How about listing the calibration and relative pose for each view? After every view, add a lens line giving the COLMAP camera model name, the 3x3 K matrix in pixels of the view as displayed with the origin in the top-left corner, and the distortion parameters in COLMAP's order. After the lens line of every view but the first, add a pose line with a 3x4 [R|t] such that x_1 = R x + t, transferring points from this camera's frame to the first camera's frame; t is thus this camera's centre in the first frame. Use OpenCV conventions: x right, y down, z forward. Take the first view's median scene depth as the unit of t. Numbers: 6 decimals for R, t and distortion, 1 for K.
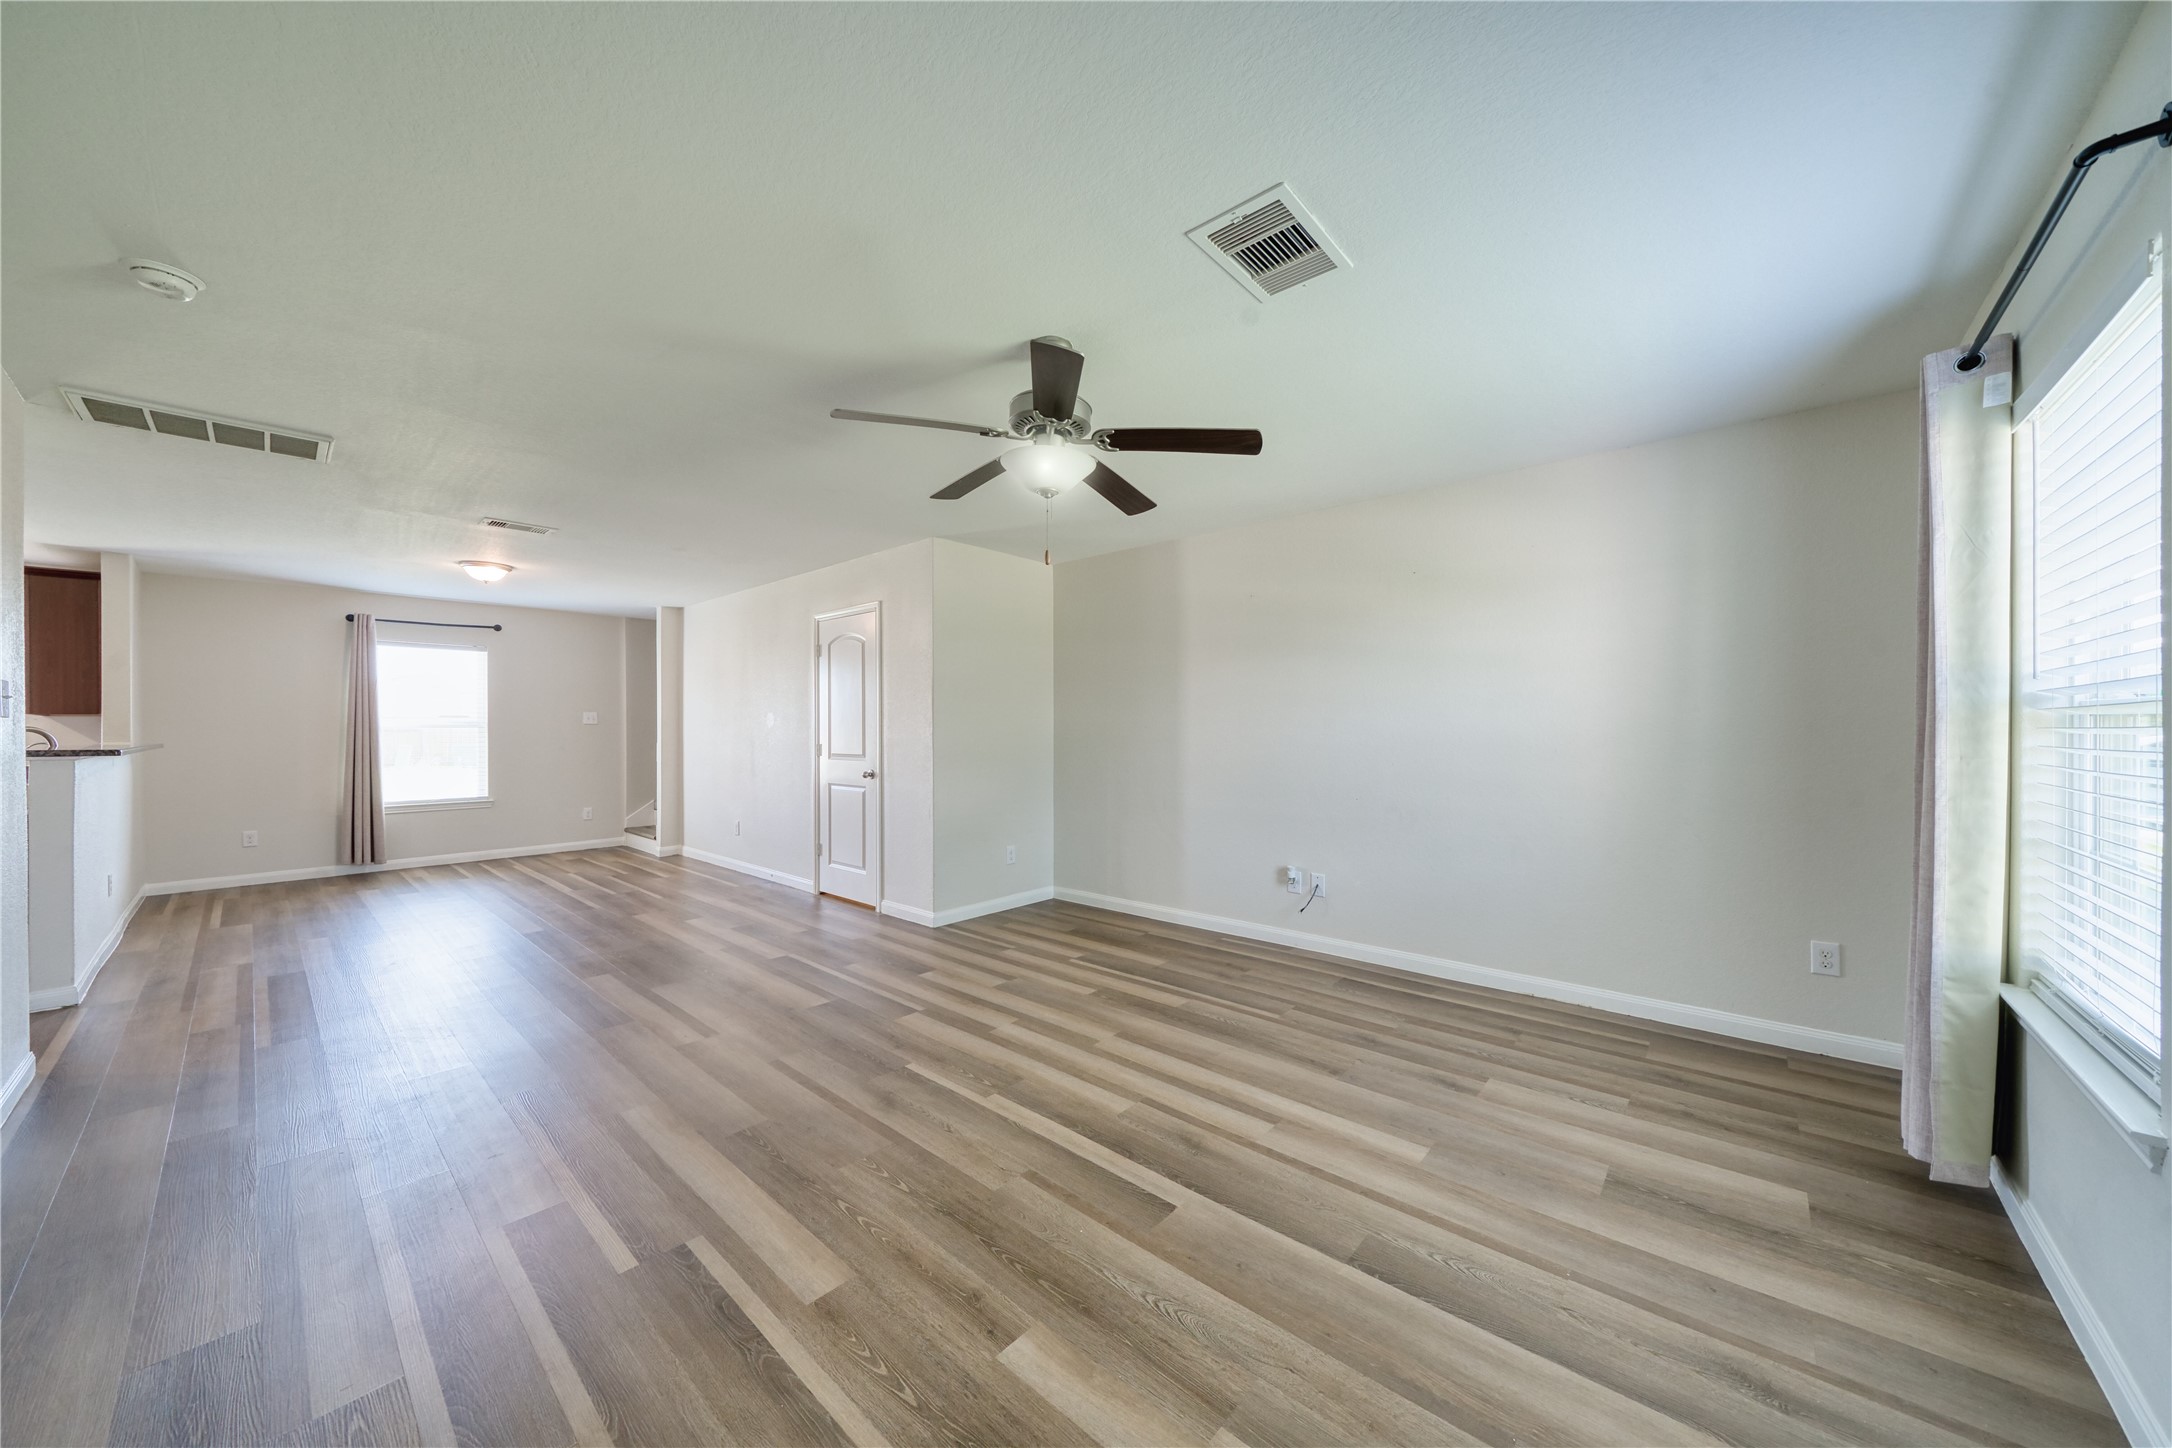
lens RADIAL K [[750.2, 0, 1085.2], [0, 750.2, 727.7], [0, 0, 1]] dist [-0.007518, 0.001422]
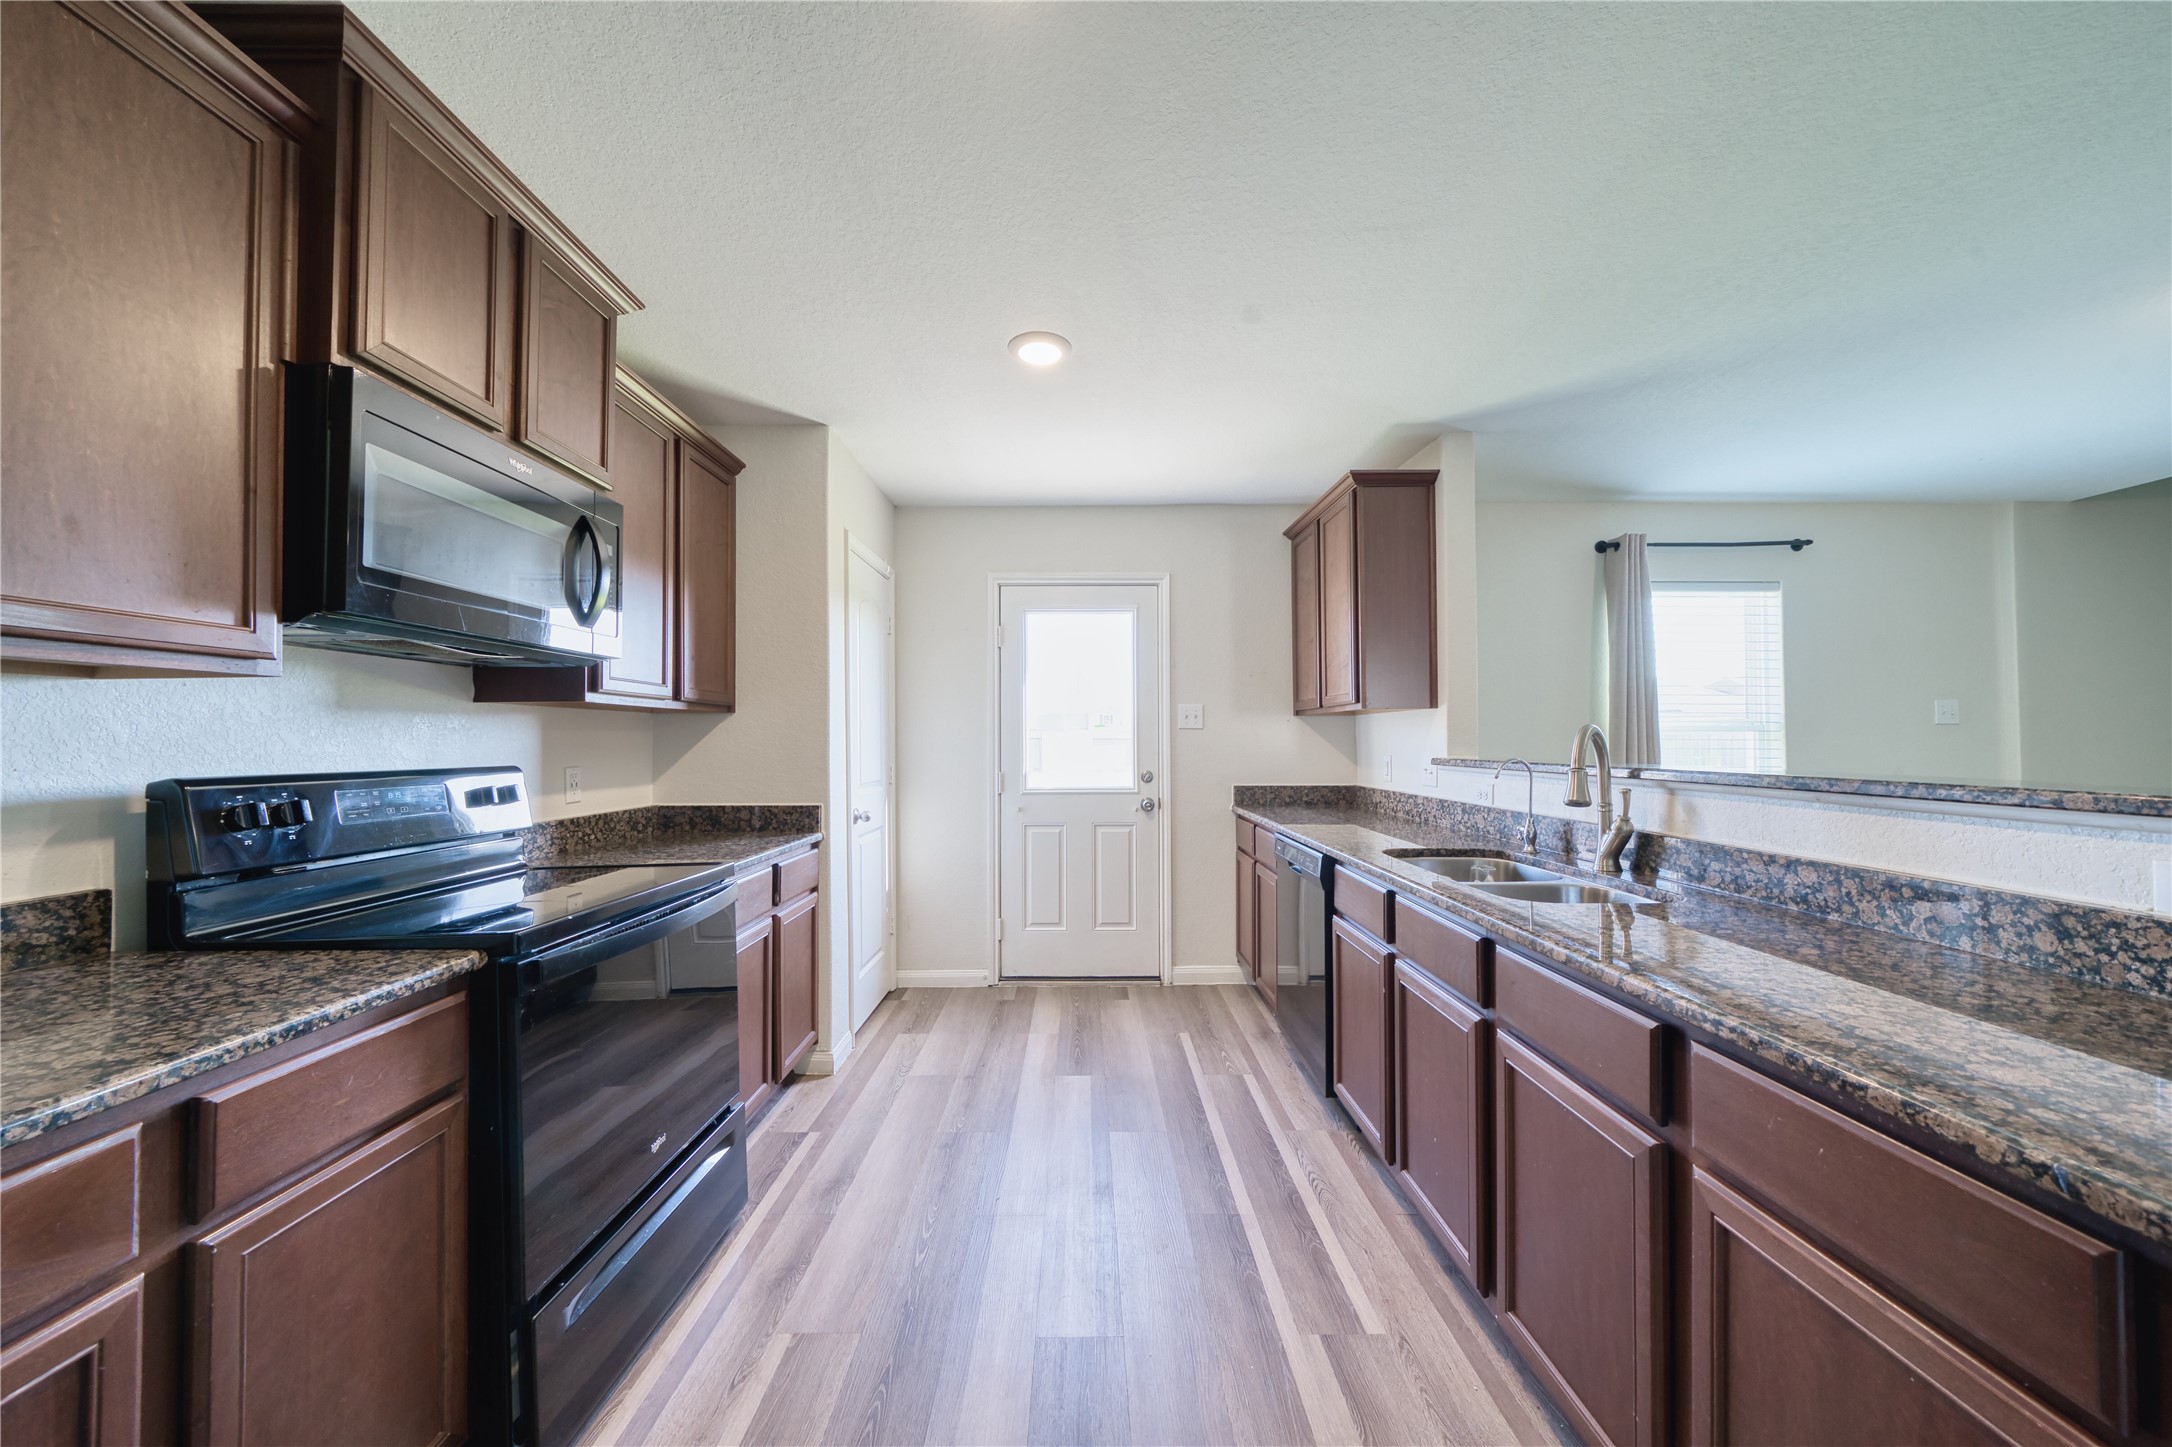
lens RADIAL K [[750.2, 0, 1088.6], [0, 750.2, 728.4], [0, 0, 1]] dist [-0.007518, 0.001422]
pose [[0.670545, -0.008048, -0.741825, -2.276681], [0.000003, 0.999941, -0.010845, 0.010890], [0.741869, 0.007270, 0.670506, 0.824108]]
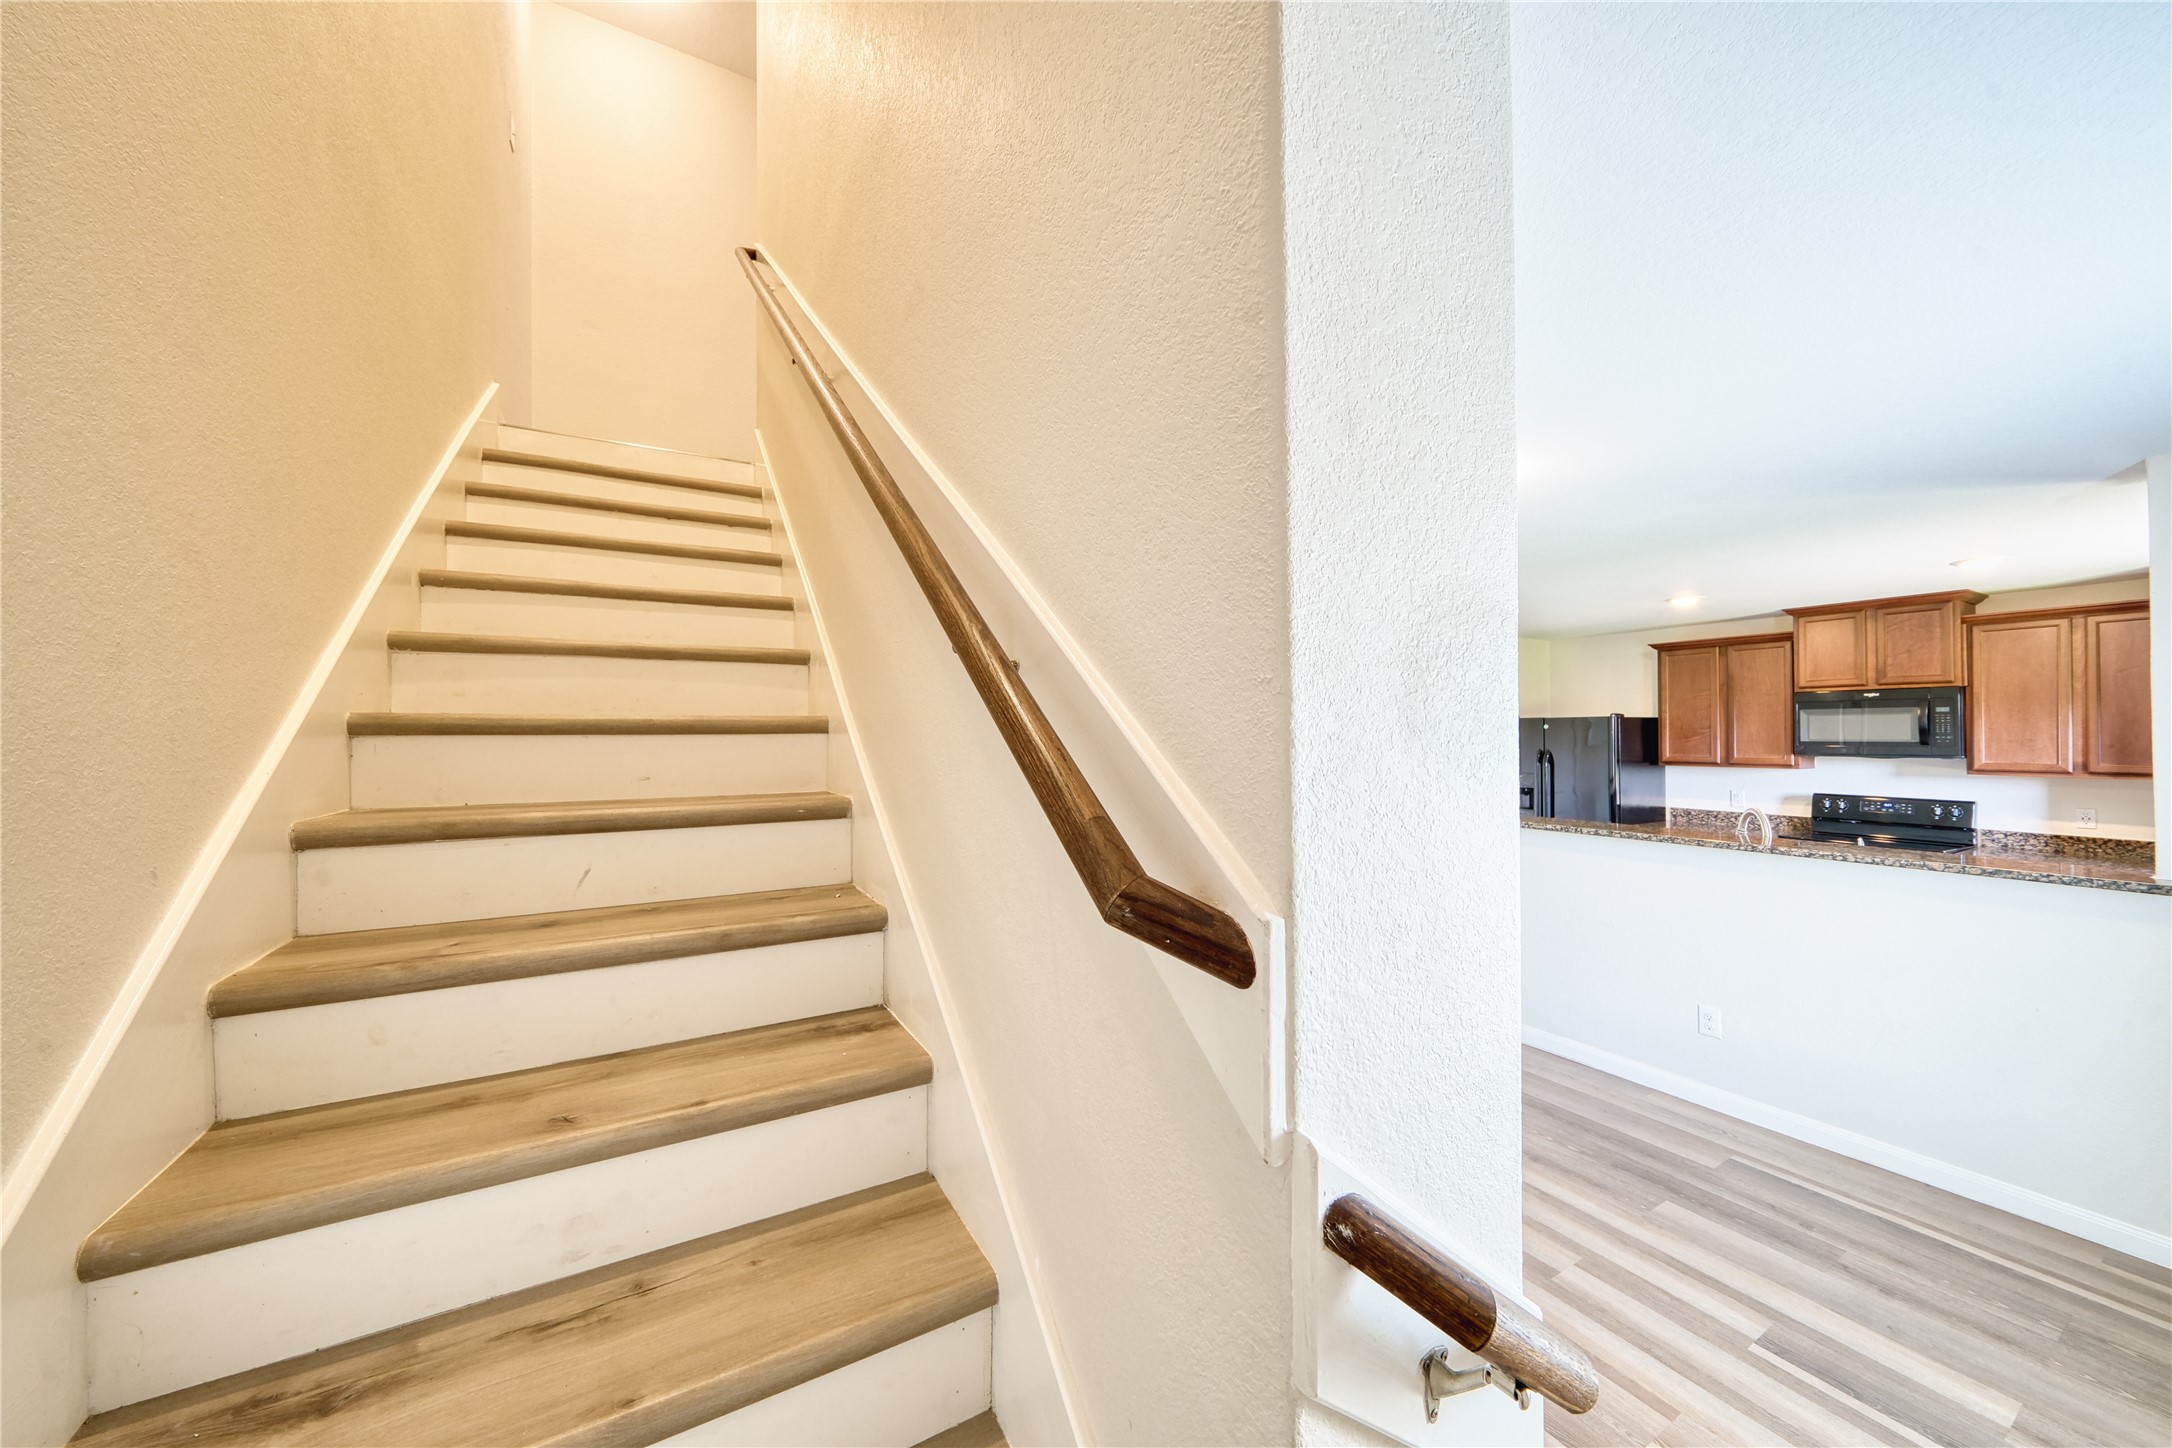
lens RADIAL K [[750.2, 0, 1087.8], [0, 750.2, 724.9], [0, 0, 1]] dist [-0.007518, 0.001422]
pose [[-0.949644, 0.013587, 0.313036, -1.753580], [0.009546, 0.999850, -0.014438, -0.150917], [-0.313186, -0.010723, -0.949631, 3.508995]]
